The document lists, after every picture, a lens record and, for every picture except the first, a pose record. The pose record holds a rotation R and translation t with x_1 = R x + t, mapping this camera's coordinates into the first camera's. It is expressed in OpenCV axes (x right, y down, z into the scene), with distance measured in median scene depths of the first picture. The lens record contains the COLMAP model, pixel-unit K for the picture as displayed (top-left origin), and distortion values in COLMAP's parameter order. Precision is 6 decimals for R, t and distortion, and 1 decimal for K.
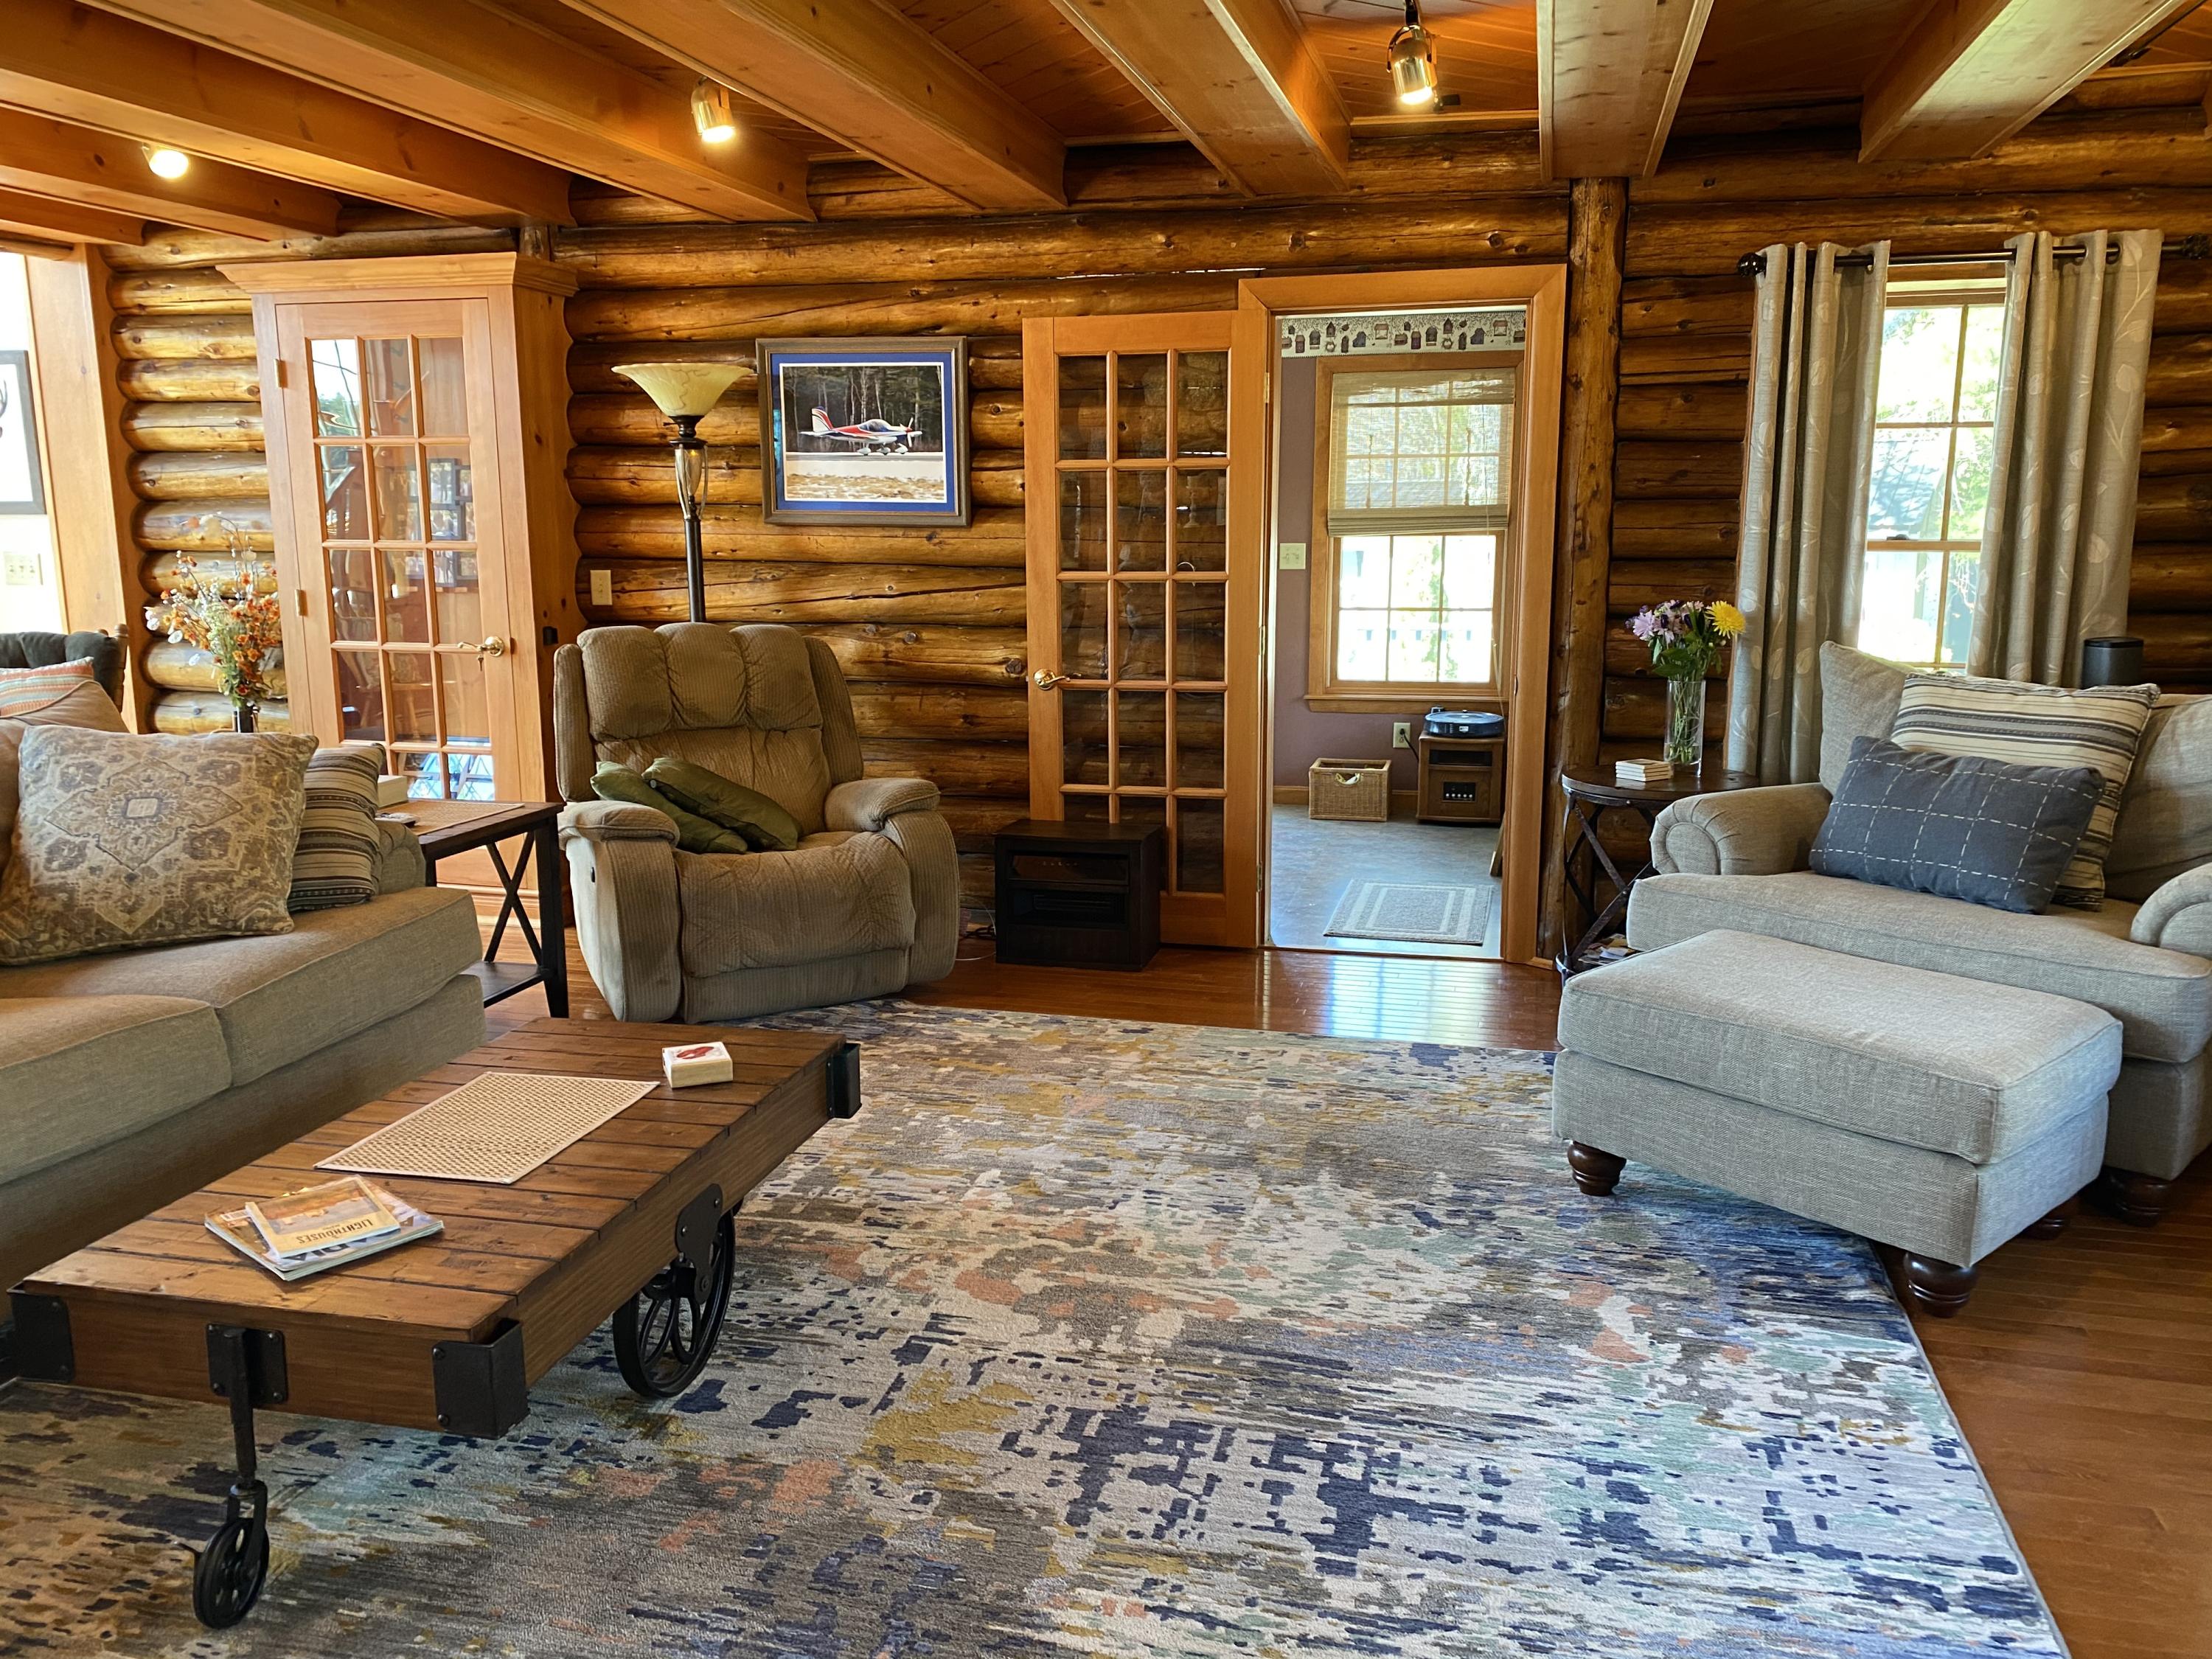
lens RADIAL K [[1670.7, 0, 1097.6], [0, 1670.7, 821.2], [0, 0, 1]] dist [0.025140, -0.031789]
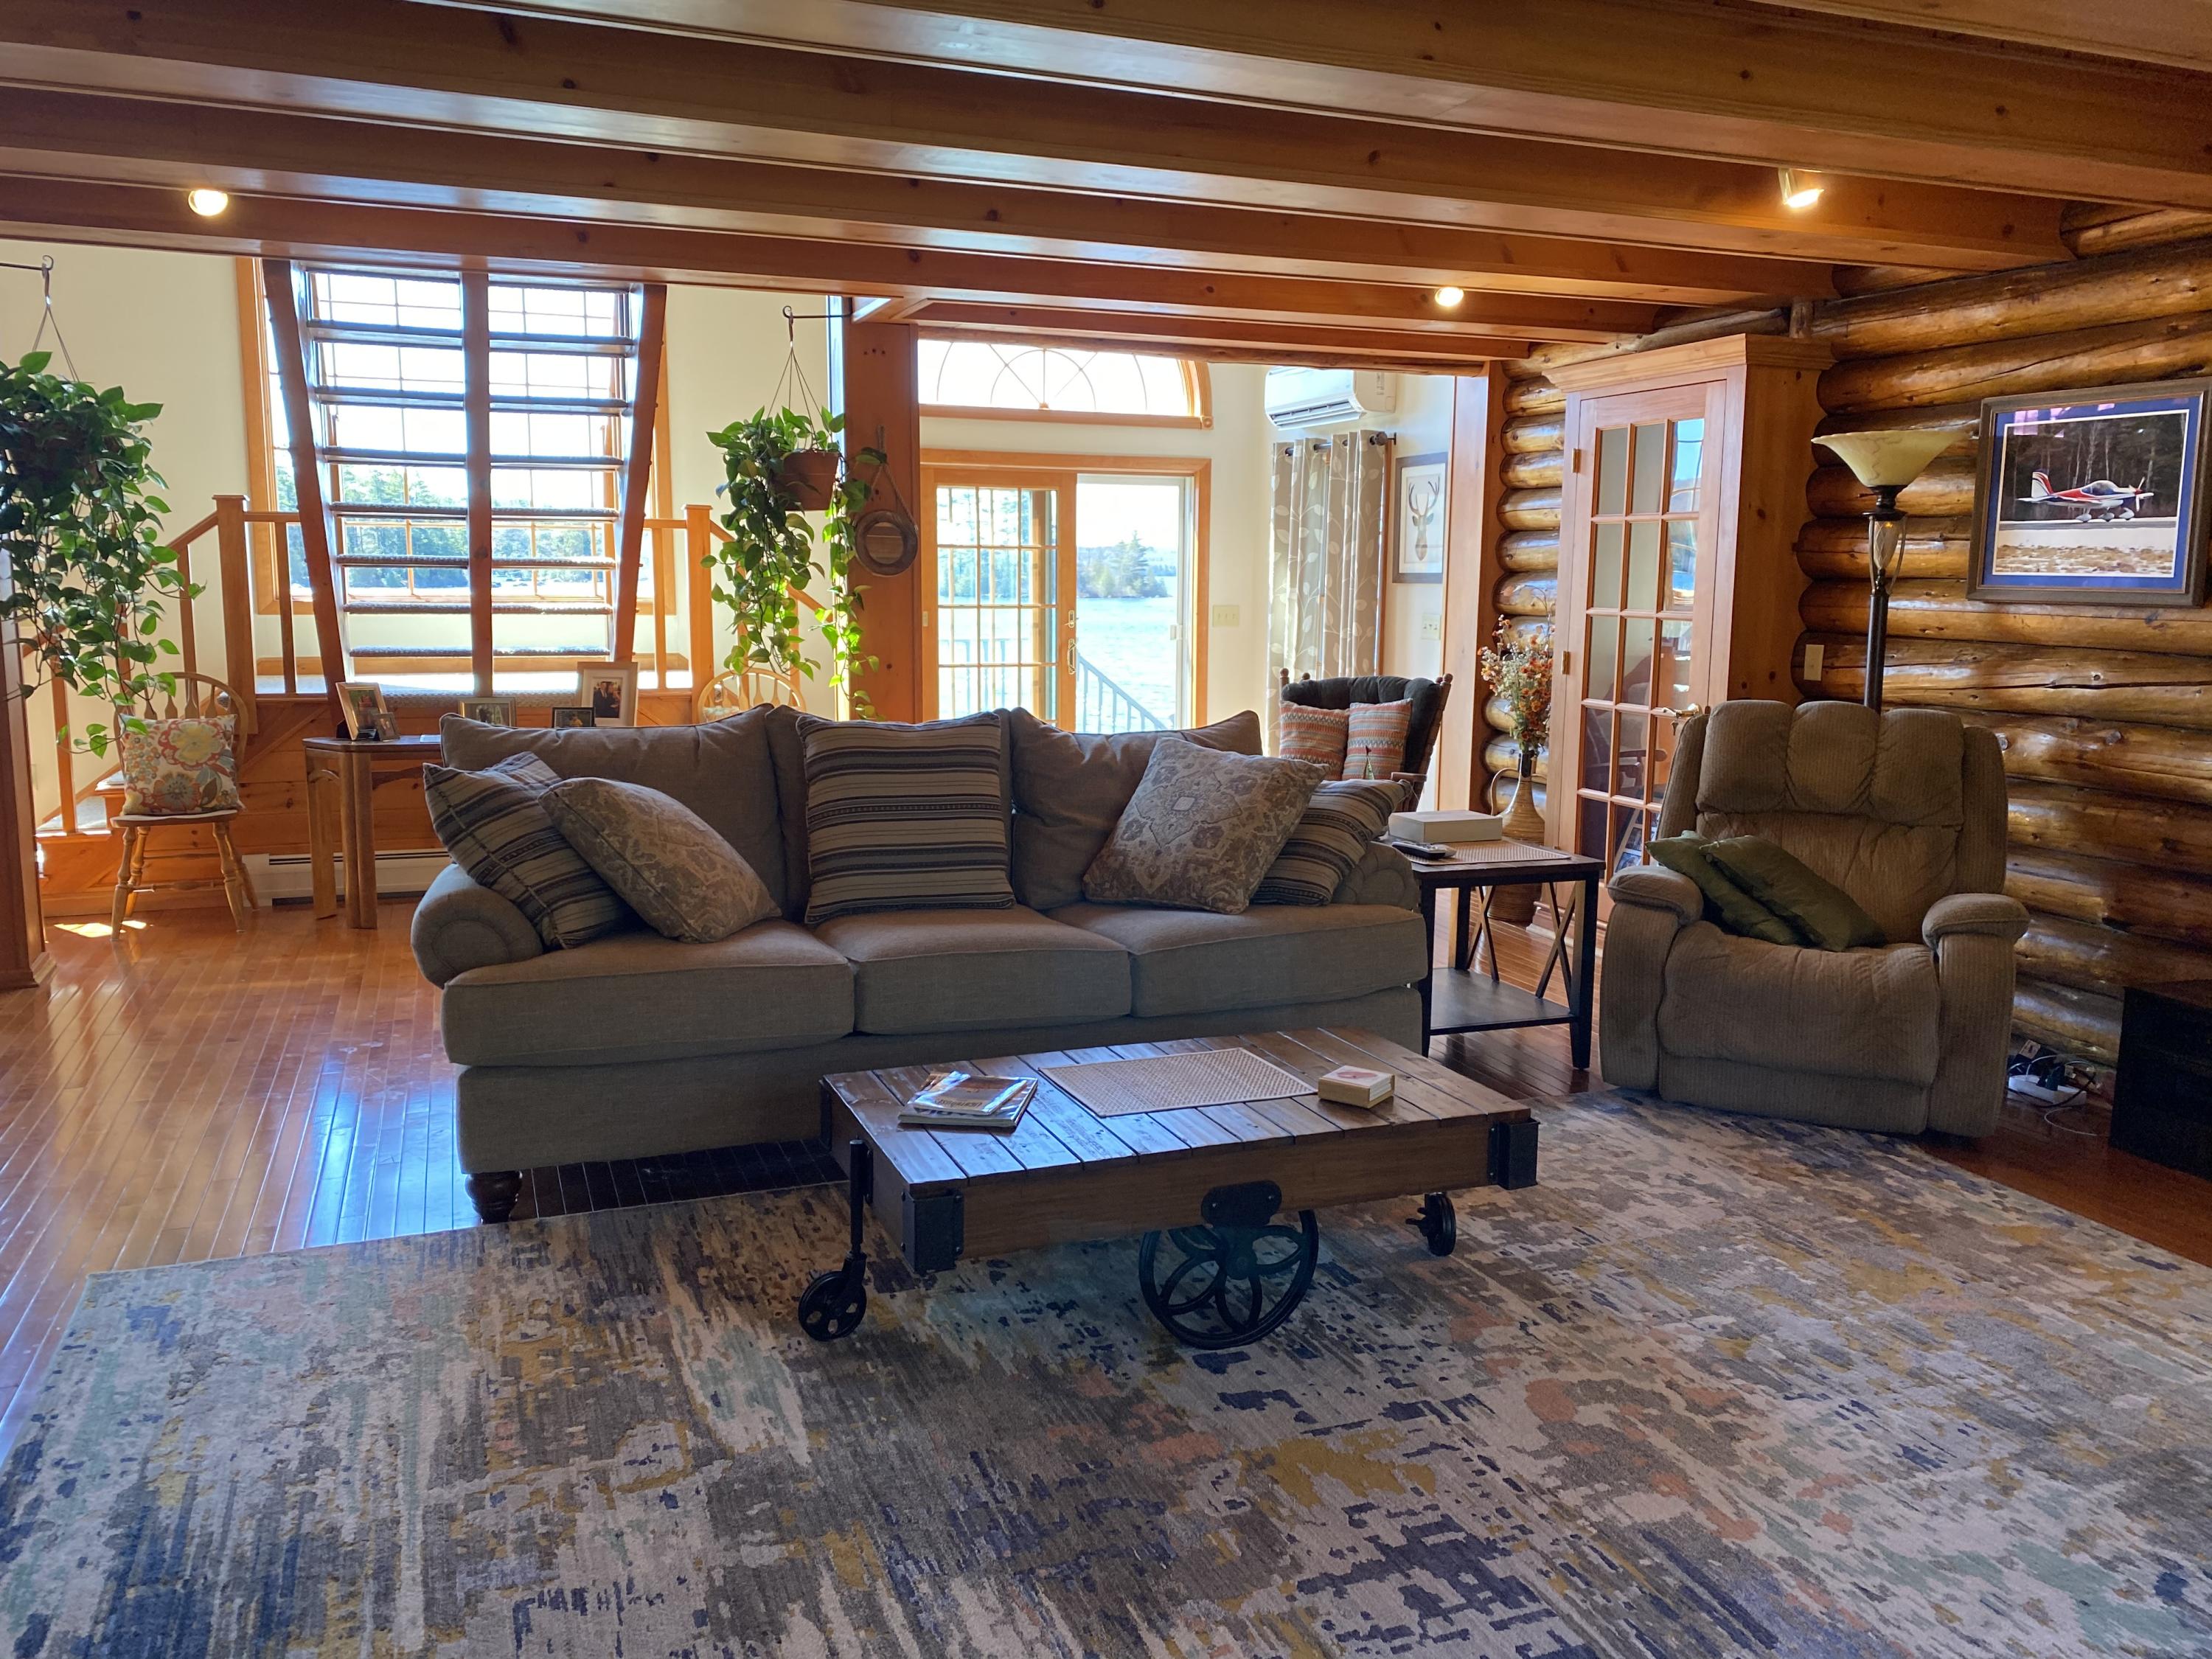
lens RADIAL K [[1670.7, 0, 1062.5], [0, 1670.7, 770.2], [0, 0, 1]] dist [0.025140, -0.031789]
pose [[0.571632, 0.102925, -0.814029, 0.343856], [-0.159475, 0.987119, 0.012823, -0.027564], [0.804863, 0.122487, 0.580683, 0.123929]]
